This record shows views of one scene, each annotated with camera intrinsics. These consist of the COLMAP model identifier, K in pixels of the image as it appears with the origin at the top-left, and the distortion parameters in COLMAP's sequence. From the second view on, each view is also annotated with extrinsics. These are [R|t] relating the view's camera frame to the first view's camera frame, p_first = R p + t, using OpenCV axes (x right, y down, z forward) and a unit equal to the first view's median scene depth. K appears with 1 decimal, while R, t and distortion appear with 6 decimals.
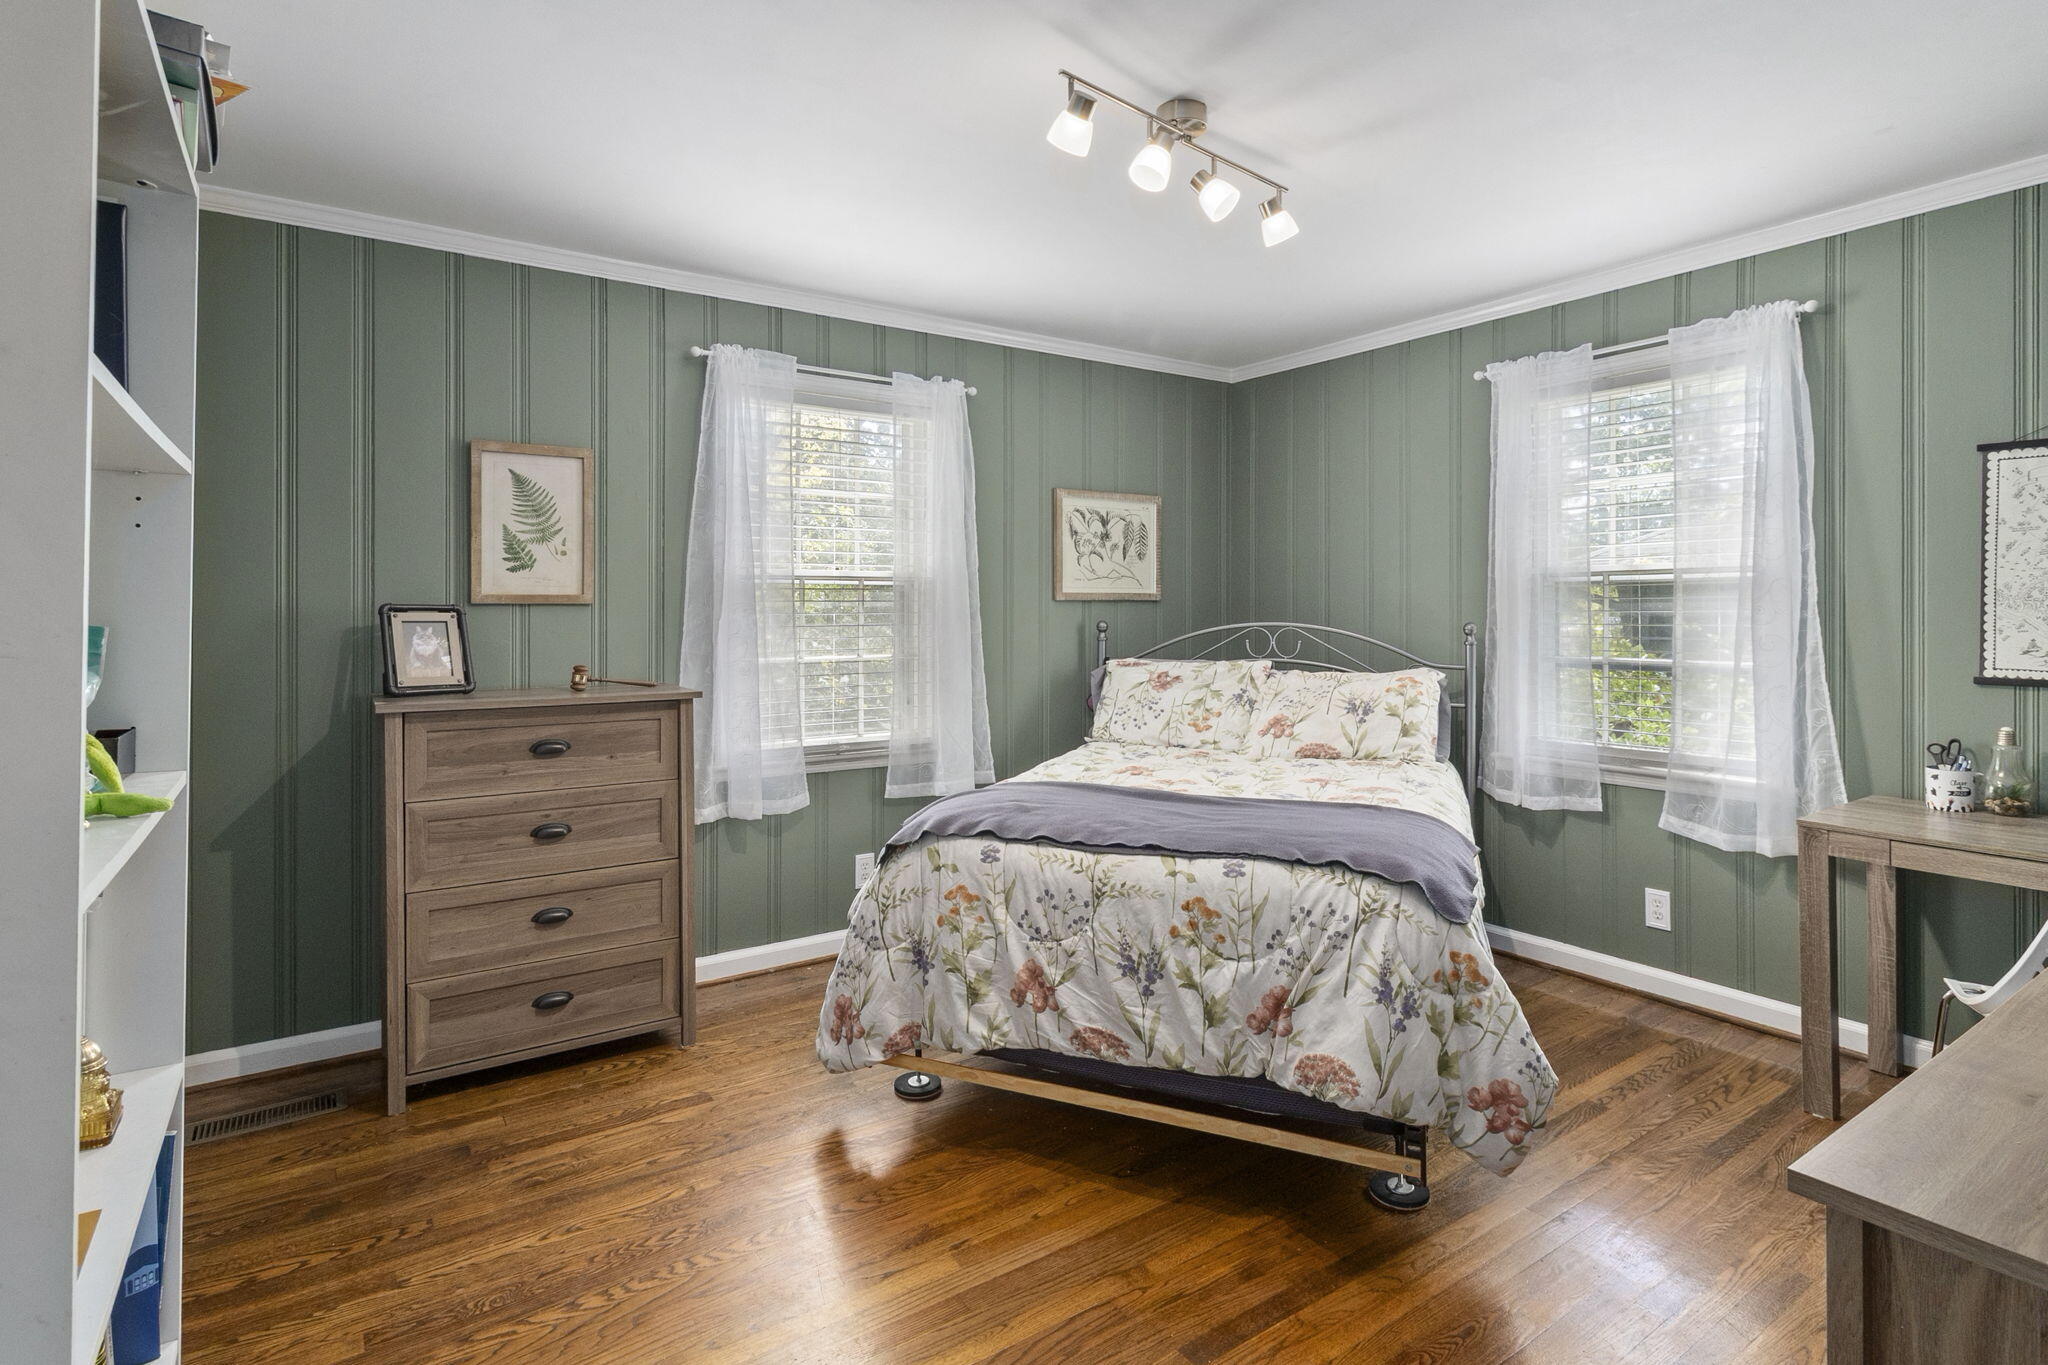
lens RADIAL K [[1050.8, 0, 1056.4], [0, 1050.8, 606.9], [0, 0, 1]] dist [0.004052, 0.002431]
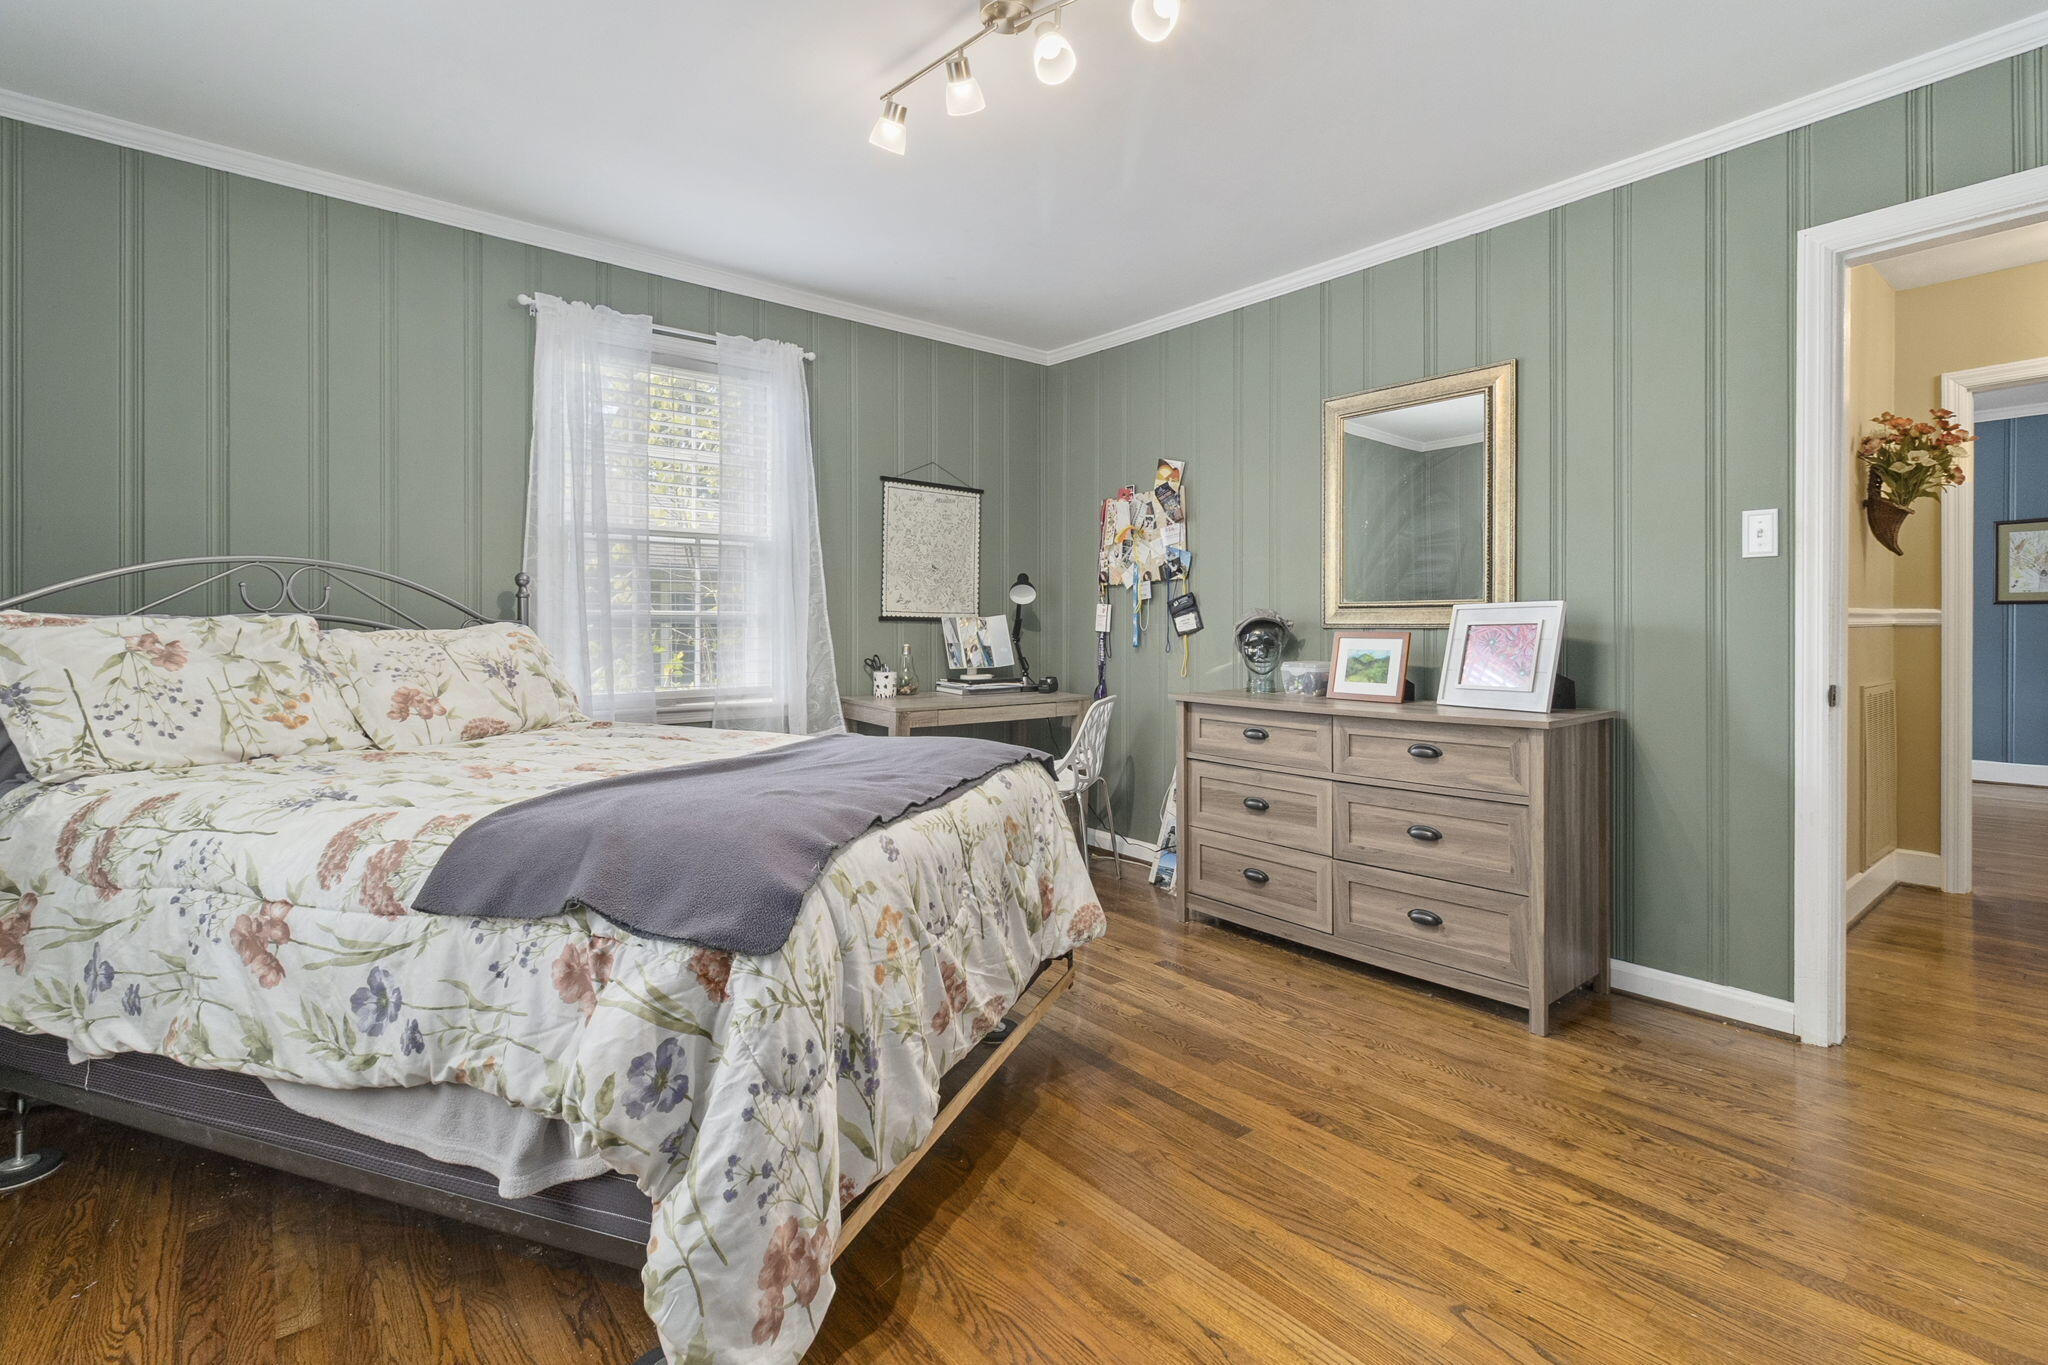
lens RADIAL K [[946.9, 0, 1024.7], [0, 946.9, 636.7], [0, 0, 1]] dist [-0.004795, 0.003747]
pose [[-0.074227, -0.006554, 0.997220, -0.624939], [-0.002996, 0.999975, 0.006349, 0.088520], [-0.997237, -0.002517, -0.074245, 0.888248]]
